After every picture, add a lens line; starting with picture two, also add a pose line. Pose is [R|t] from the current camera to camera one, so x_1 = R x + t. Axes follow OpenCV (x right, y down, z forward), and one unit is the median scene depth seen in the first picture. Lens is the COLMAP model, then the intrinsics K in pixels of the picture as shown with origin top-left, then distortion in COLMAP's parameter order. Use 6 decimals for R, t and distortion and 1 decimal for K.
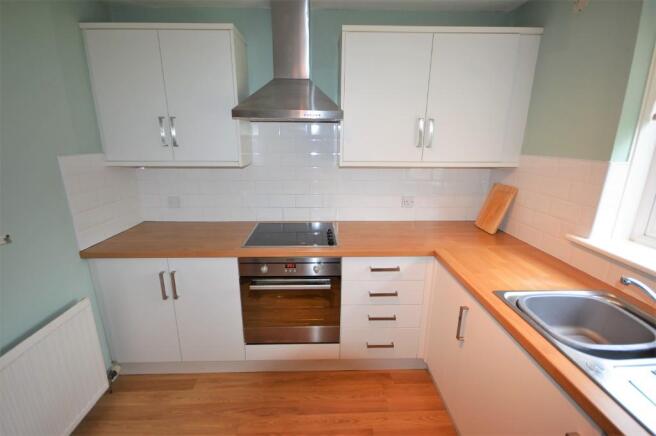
lens RADIAL K [[289.3, 0, 327.8], [0, 289.3, 217.6], [0, 0, 1]] dist [0.002694, -0.000178]
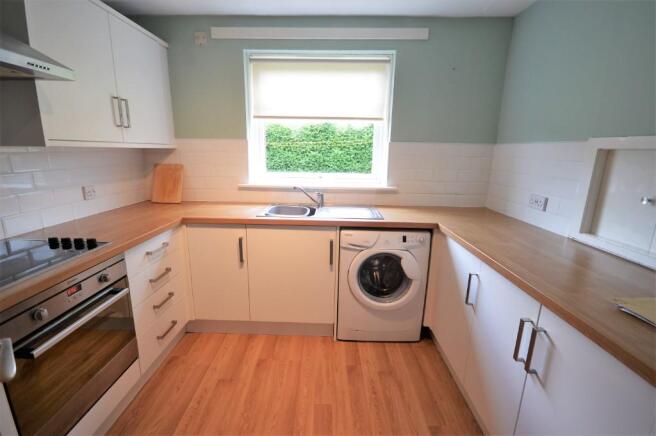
lens RADIAL K [[289.3, 0, 327.0], [0, 289.3, 216.9], [0, 0, 1]] dist [0.002694, -0.000178]
pose [[0.035933, -0.225657, 0.973544, -0.675042], [0.249796, 0.945278, 0.209886, 0.012037], [-0.967631, 0.235646, 0.090335, 0.309923]]
